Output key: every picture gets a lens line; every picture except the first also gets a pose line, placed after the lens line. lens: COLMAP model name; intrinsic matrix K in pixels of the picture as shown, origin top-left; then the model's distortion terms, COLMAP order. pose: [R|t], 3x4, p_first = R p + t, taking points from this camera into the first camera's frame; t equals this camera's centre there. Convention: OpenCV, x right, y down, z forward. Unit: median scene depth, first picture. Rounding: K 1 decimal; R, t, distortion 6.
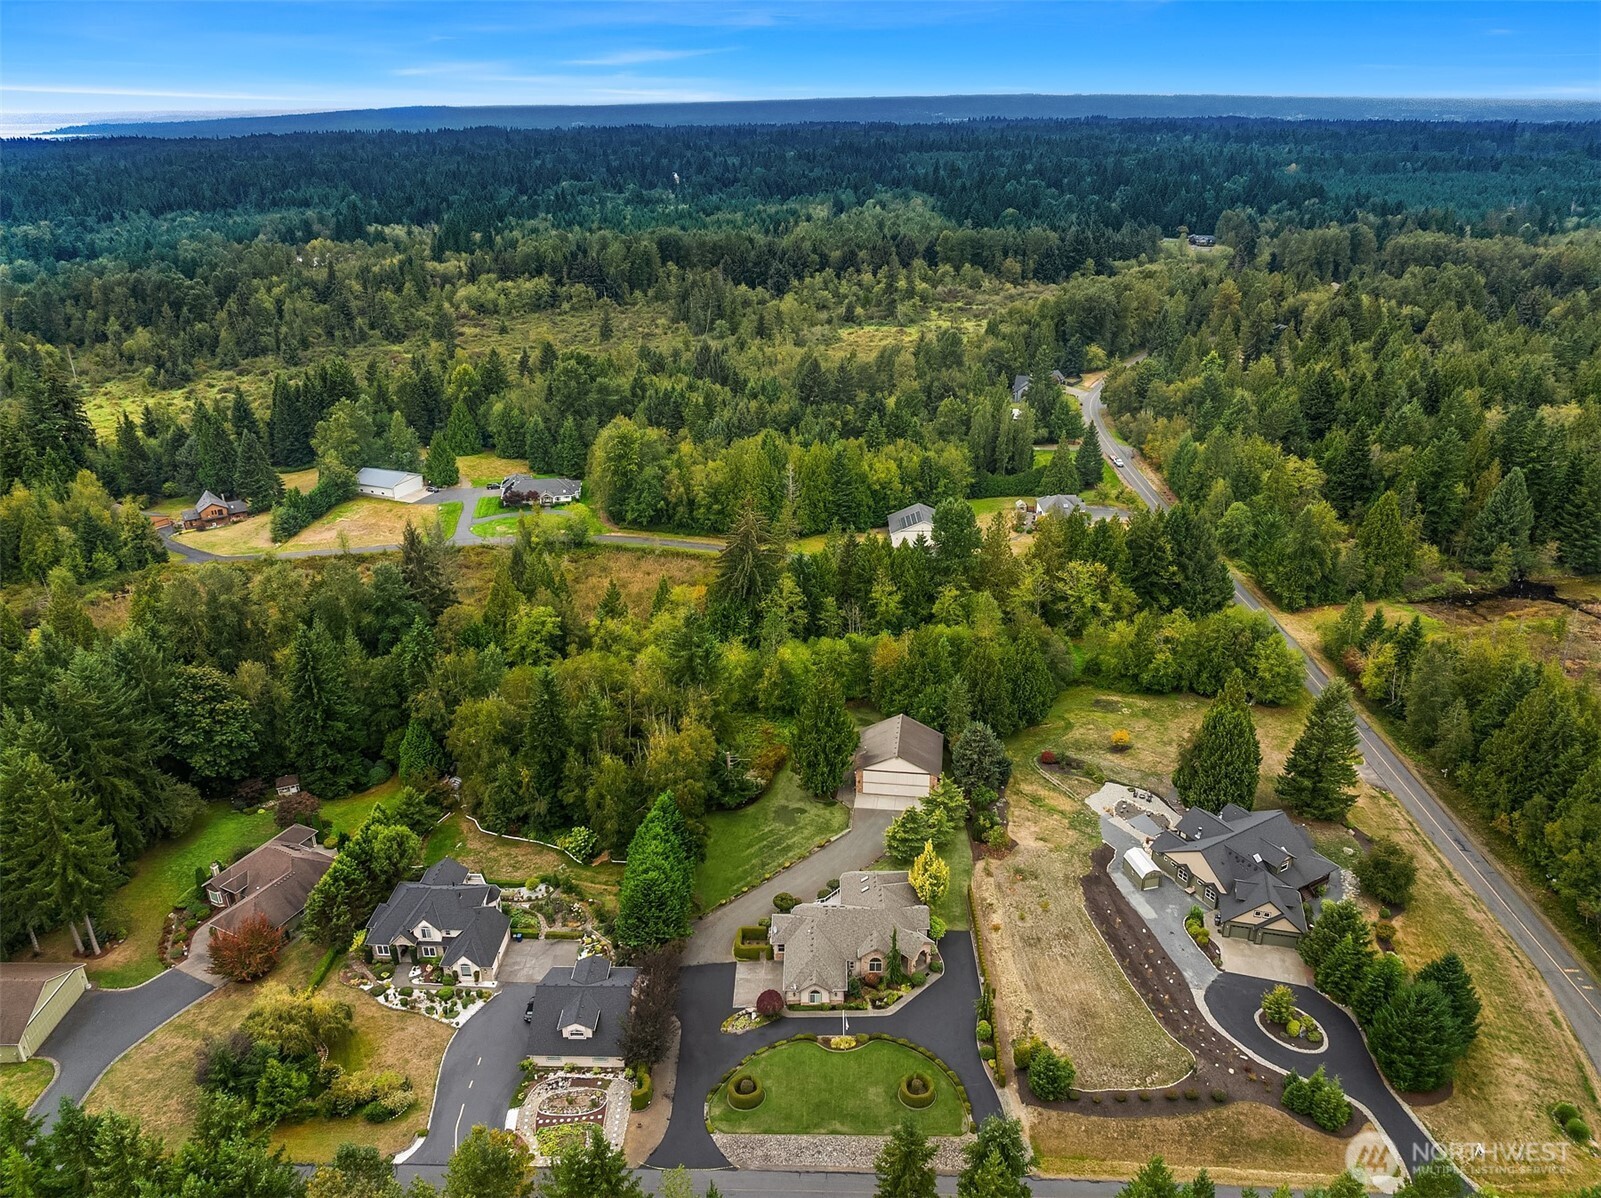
lens RADIAL K [[1137.9, 0, 800.5], [0, 1137.9, 599.0], [0, 0, 1]] dist [-0.027766, -0.022780]
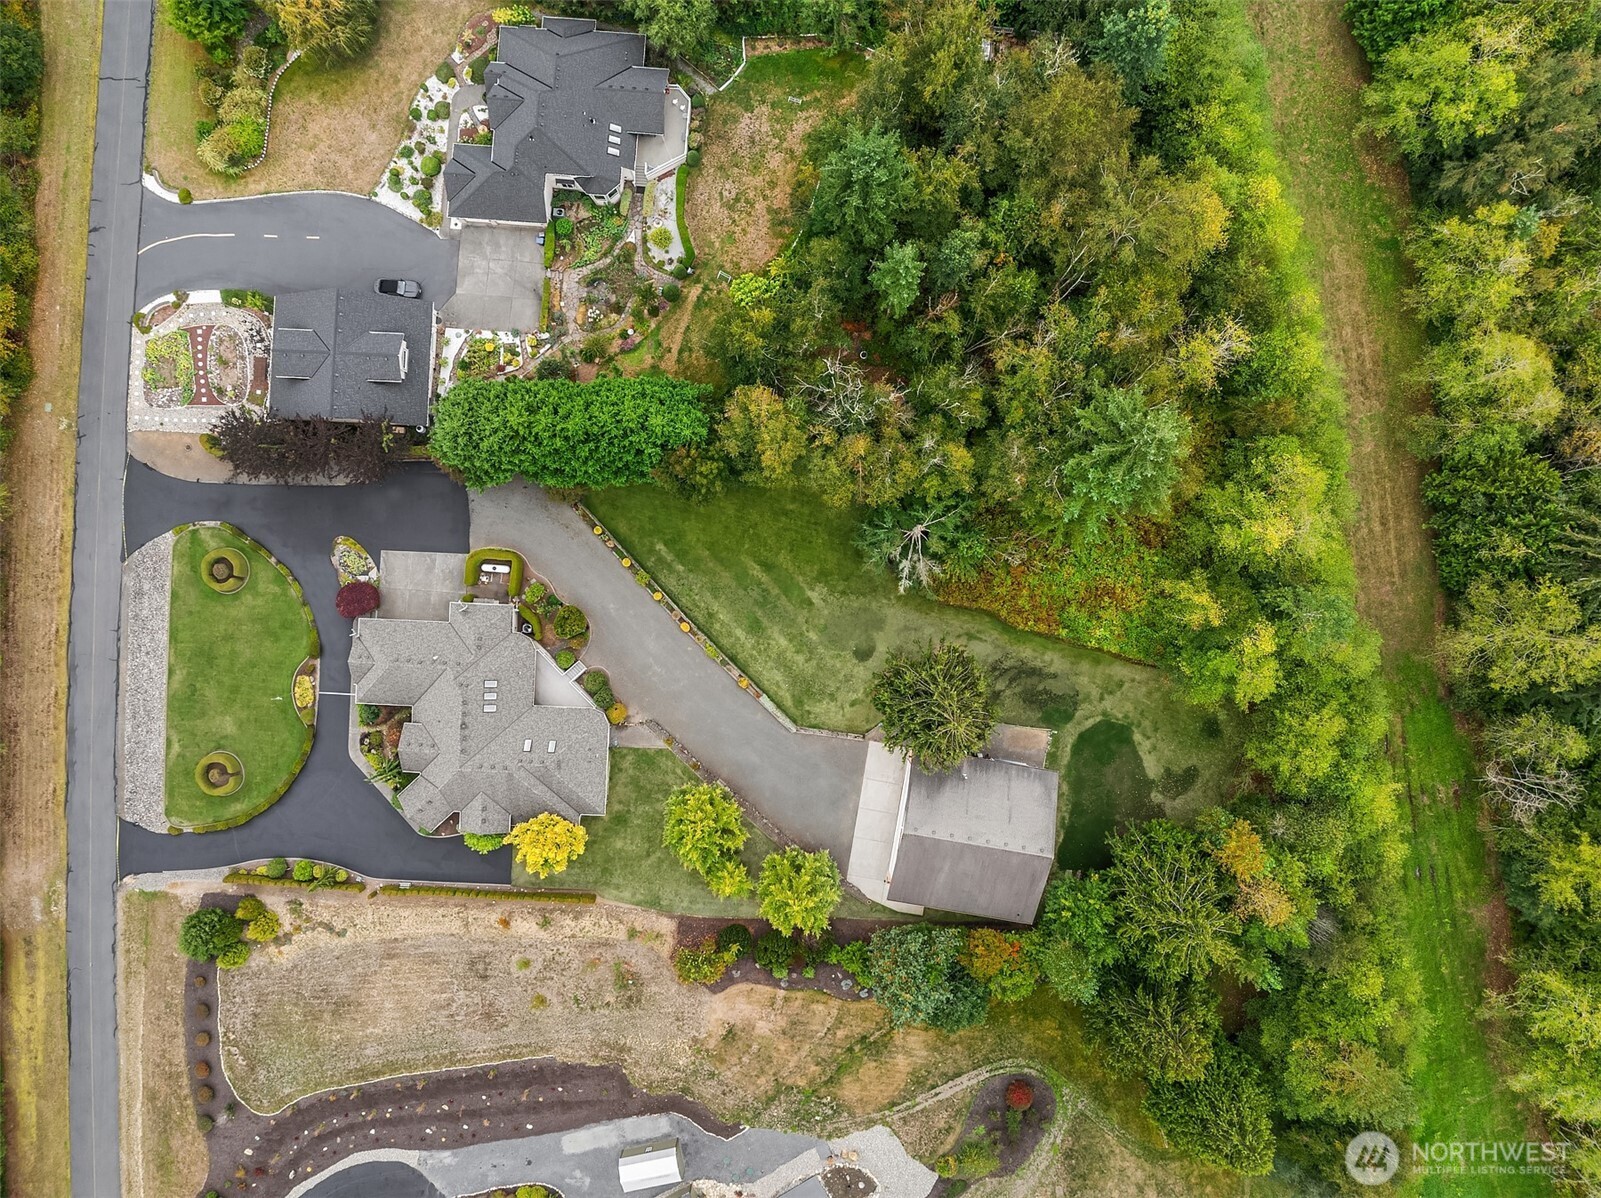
lens RADIAL K [[1137.9, 0, 800.5], [0, 1137.9, 599.0], [0, 0, 1]] dist [-0.027766, -0.022780]
pose [[-0.031172, 0.999203, 0.024939, -0.052128], [-0.408607, -0.035510, 0.912019, -0.425982], [0.912178, 0.018239, 0.409389, 0.893805]]
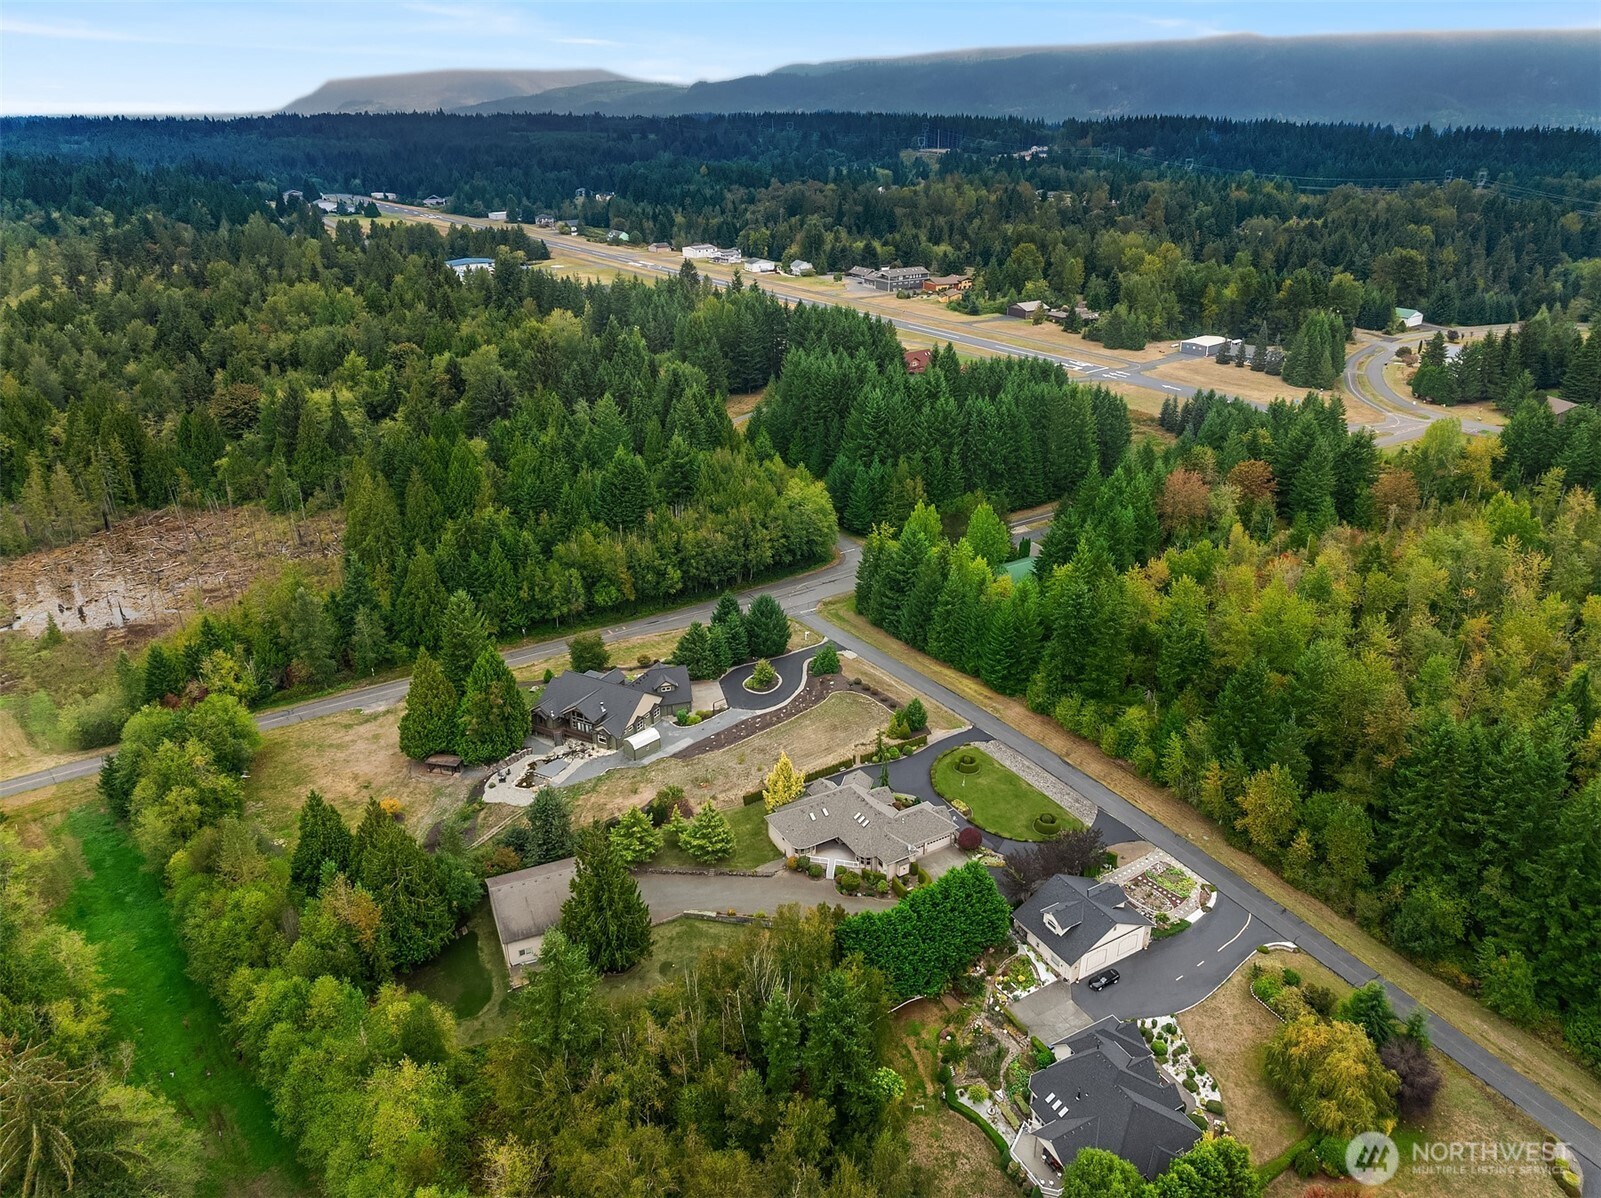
lens RADIAL K [[1137.9, 0, 800.5], [0, 1137.9, 599.0], [0, 0, 1]] dist [-0.027766, -0.022780]
pose [[-0.517779, -0.337026, 0.786333, -0.738217], [0.364334, 0.744754, 0.559109, -0.529666], [-0.774058, 0.575982, -0.262828, 1.217464]]
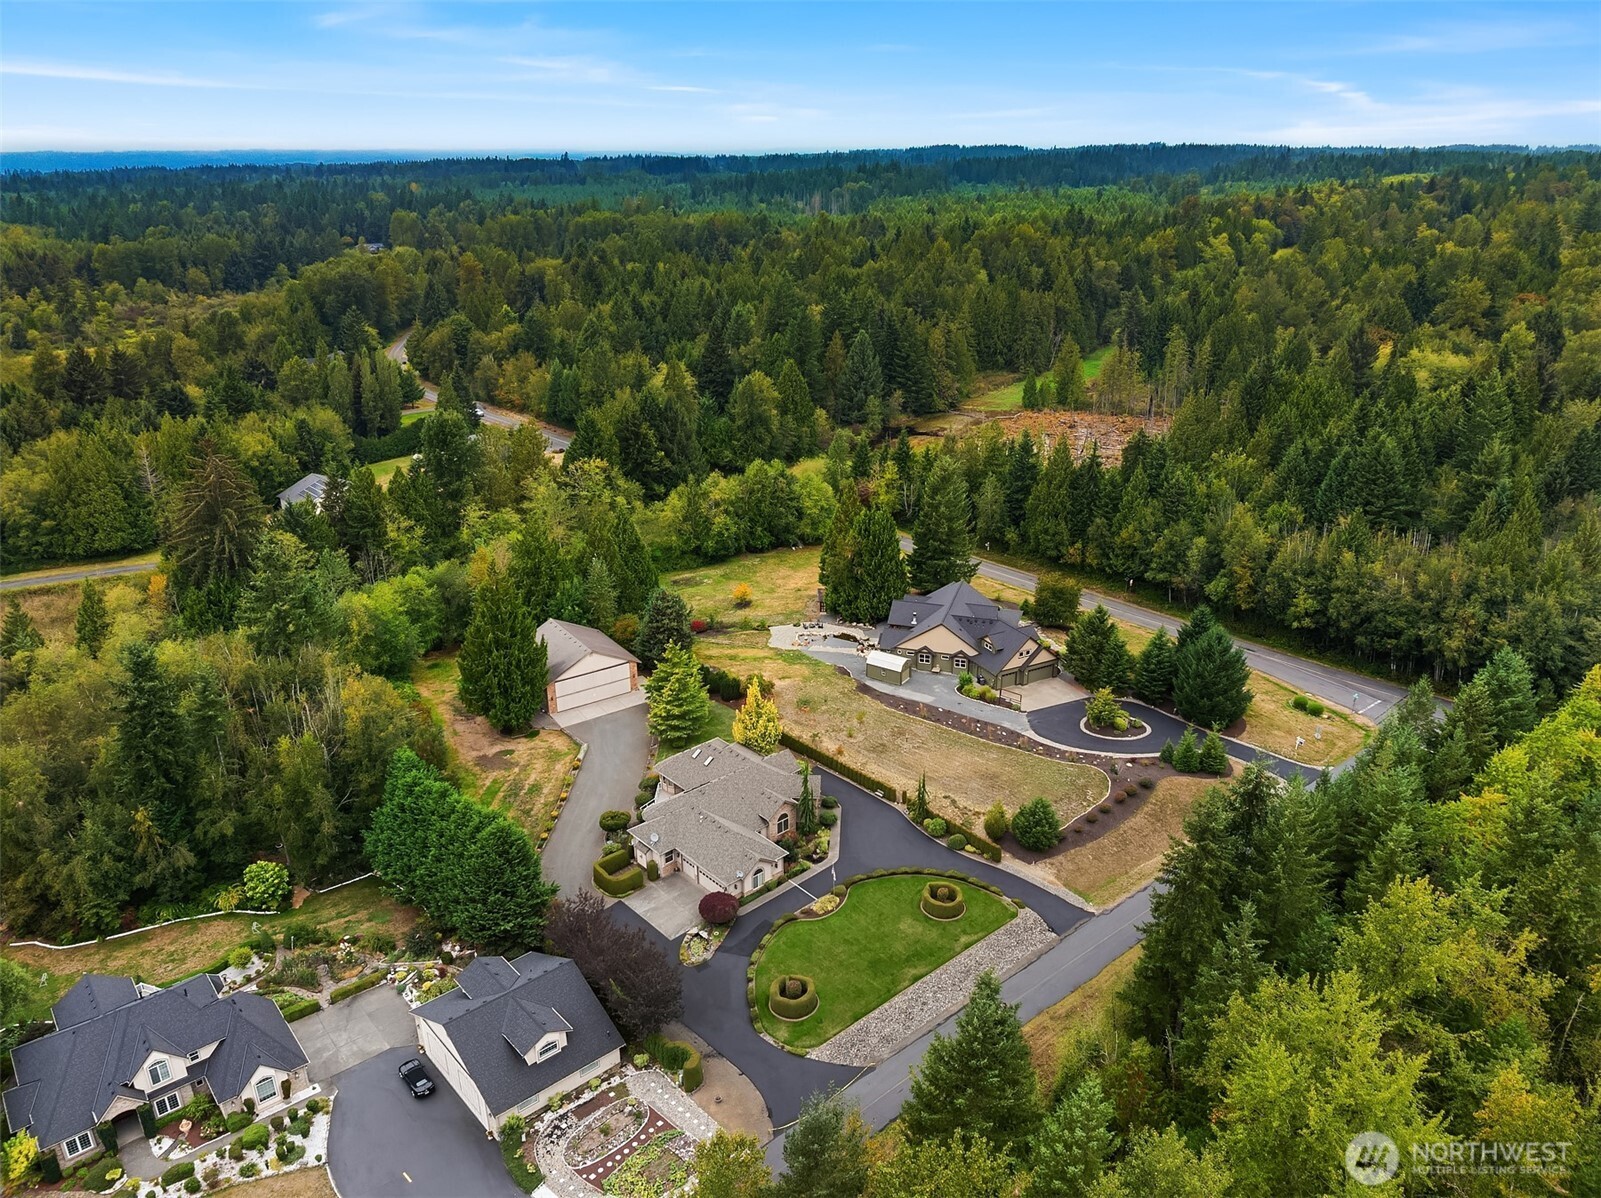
lens RADIAL K [[1137.9, 0, 800.5], [0, 1137.9, 599.0], [0, 0, 1]] dist [-0.027766, -0.022780]
pose [[0.735597, -0.245246, 0.631467, -0.390861], [0.271273, 0.960804, 0.057146, 0.118368], [-0.620731, 0.129264, 0.773294, 0.321863]]
